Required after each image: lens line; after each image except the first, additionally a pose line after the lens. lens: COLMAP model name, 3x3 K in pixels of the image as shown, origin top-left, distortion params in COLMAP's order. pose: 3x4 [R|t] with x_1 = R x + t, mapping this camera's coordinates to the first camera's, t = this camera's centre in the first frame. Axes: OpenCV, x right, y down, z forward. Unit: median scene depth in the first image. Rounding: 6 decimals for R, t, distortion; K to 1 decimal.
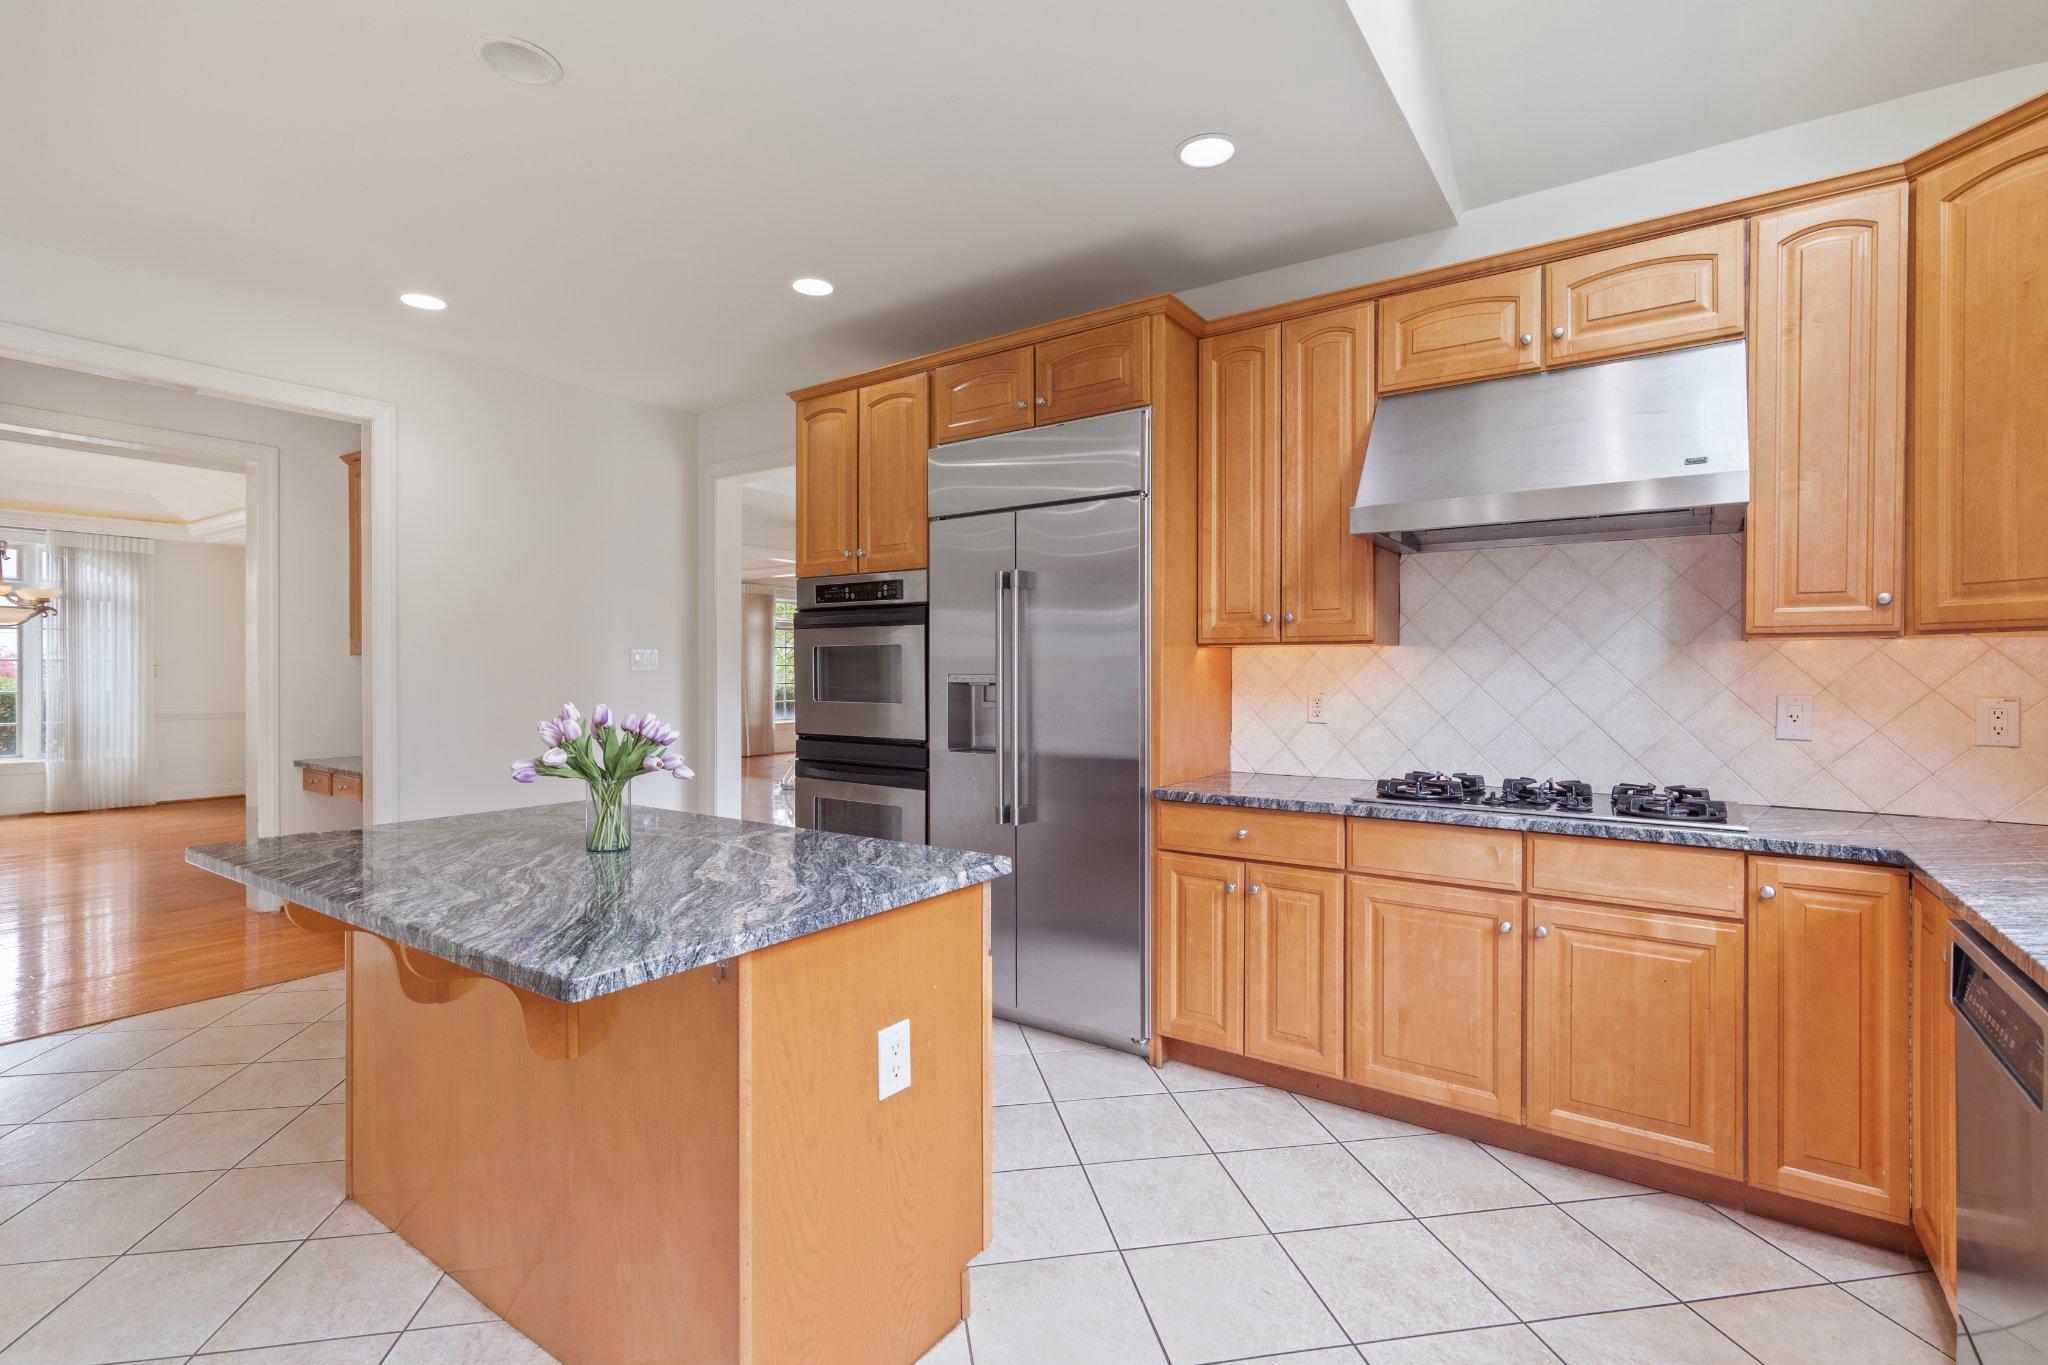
lens RADIAL K [[934.3, 0, 1029.8], [0, 934.3, 671.0], [0, 0, 1]] dist [0.000071, -0.000455]
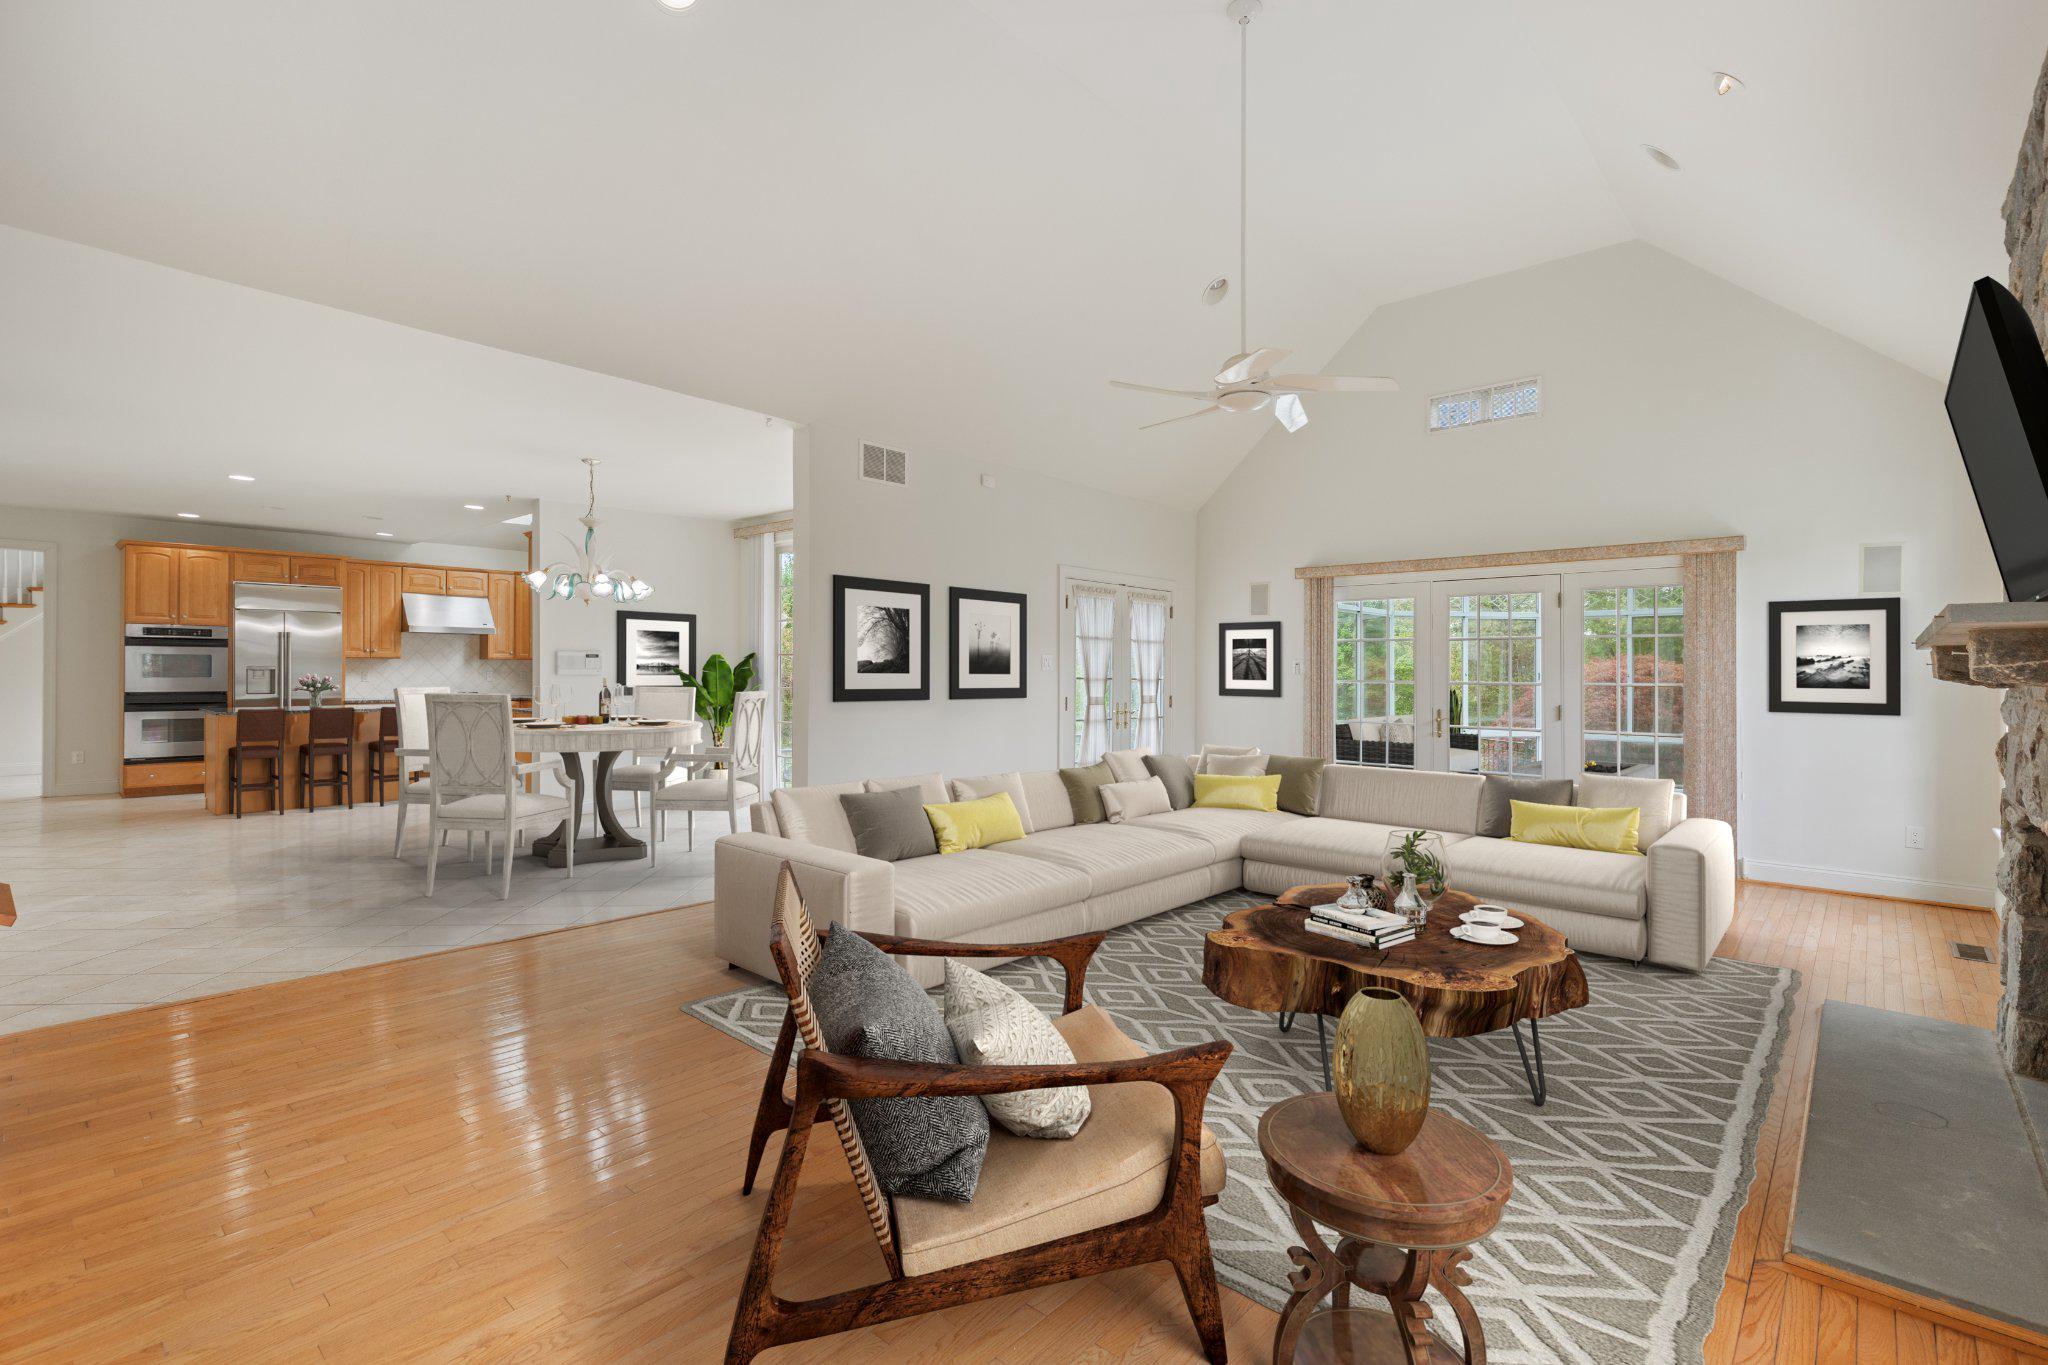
lens RADIAL K [[934.3, 0, 1029.8], [0, 934.3, 671.0], [0, 0, 1]] dist [0.000071, -0.000455]
pose [[0.137308, -0.000630, 0.990528, -2.742575], [-0.007000, 0.999974, 0.001607, -0.002068], [-0.990504, -0.007155, 0.137300, -1.849609]]
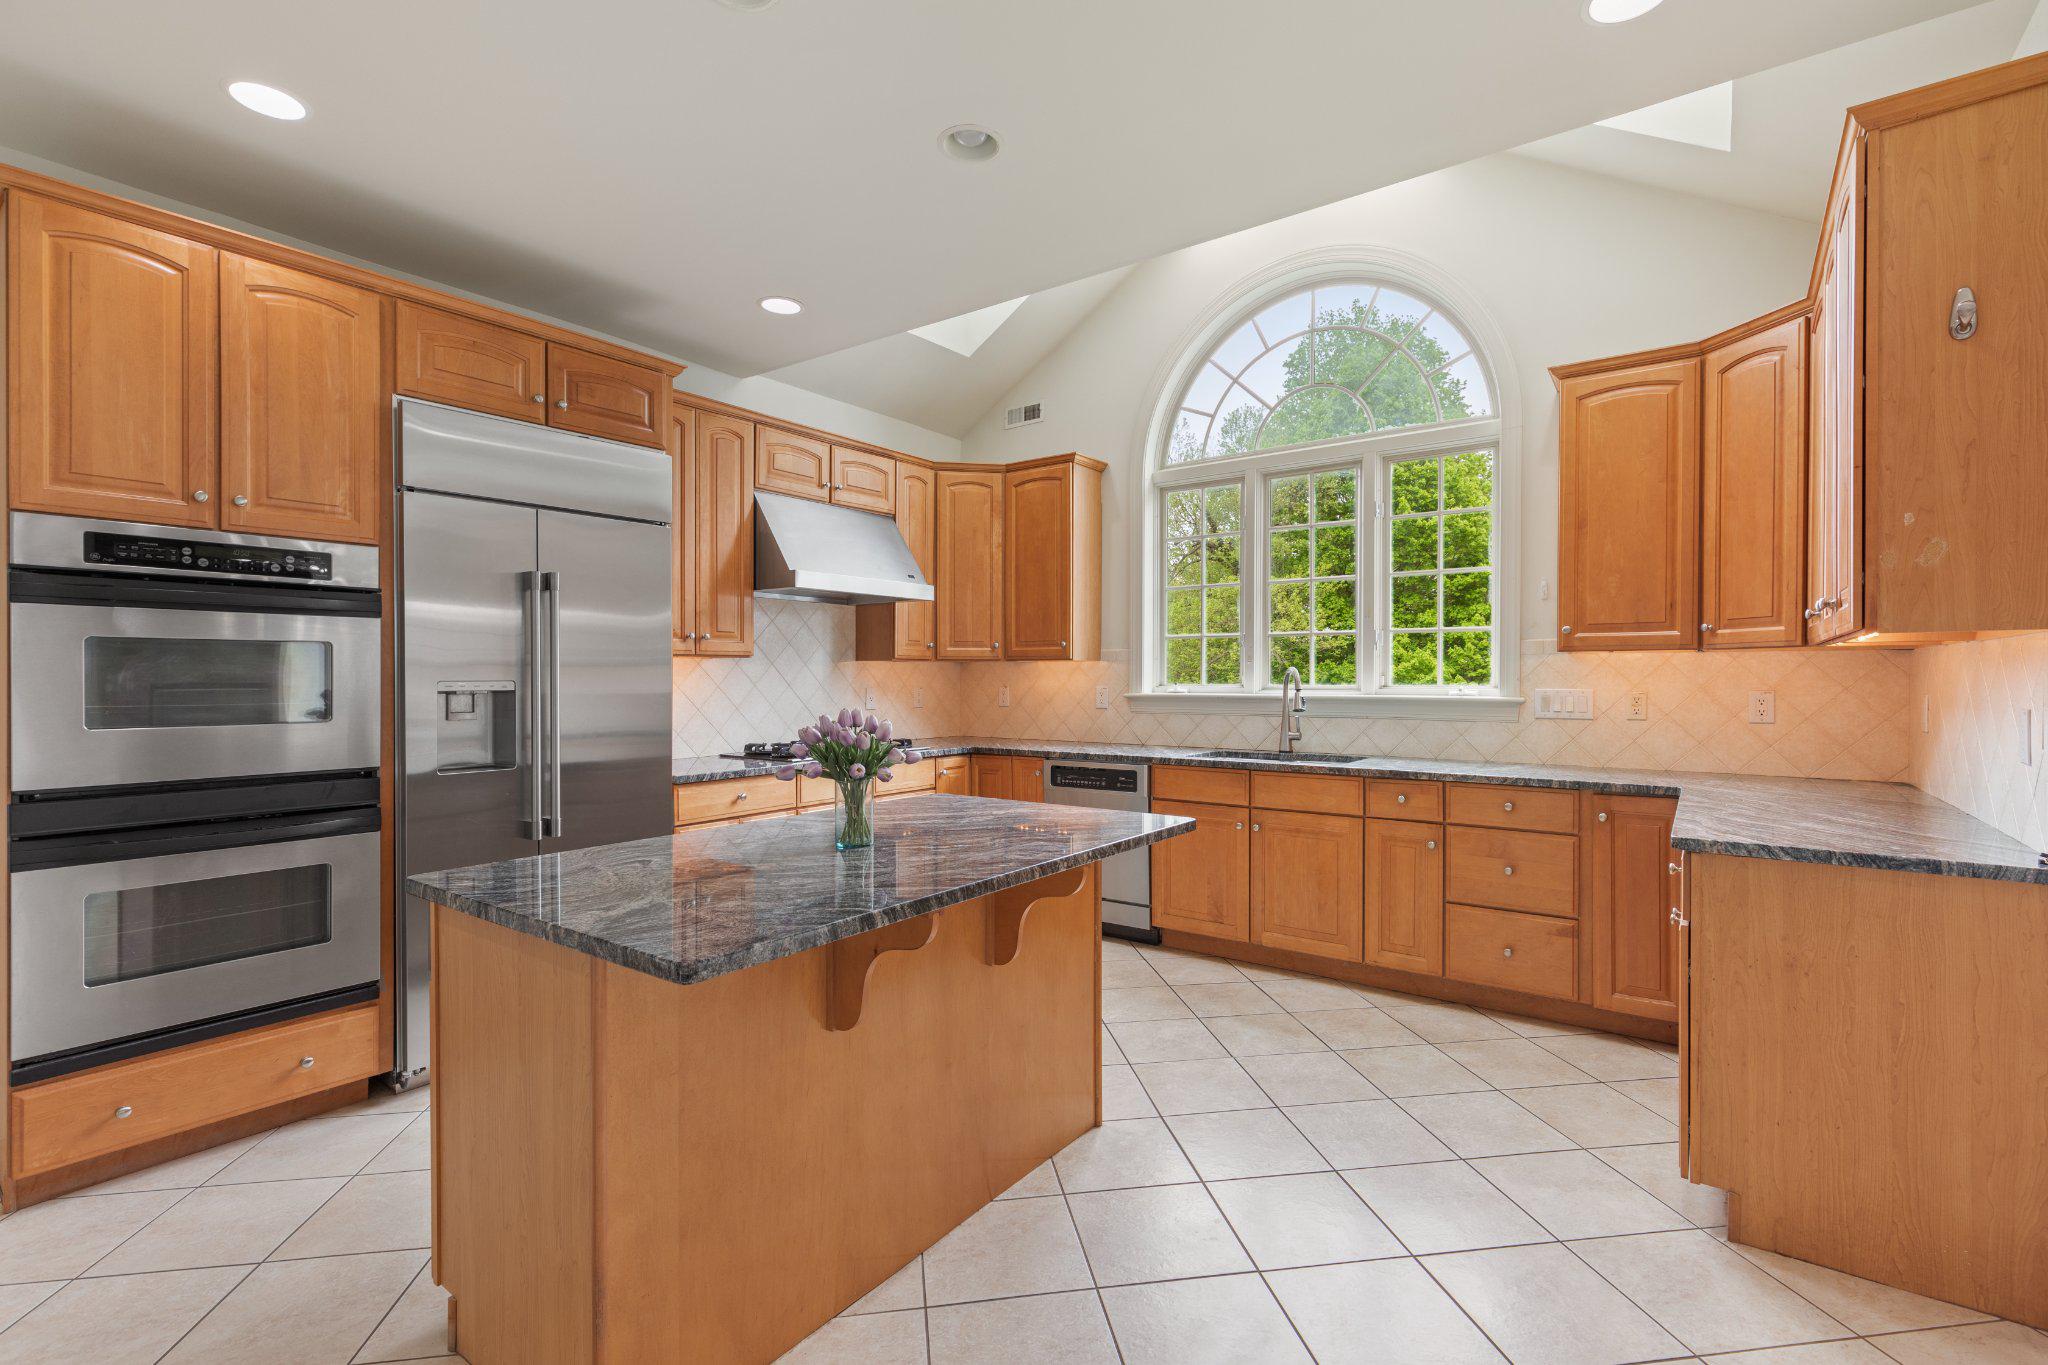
lens RADIAL K [[930.7, 0, 998.9], [0, 930.7, 681.1], [0, 0, 1]] dist [0.005480, 0.000580]
pose [[0.048765, -0.006979, 0.998786, -0.970746], [-0.002851, 0.999971, 0.007127, -0.003884], [-0.998806, -0.003195, 0.048744, 0.493607]]
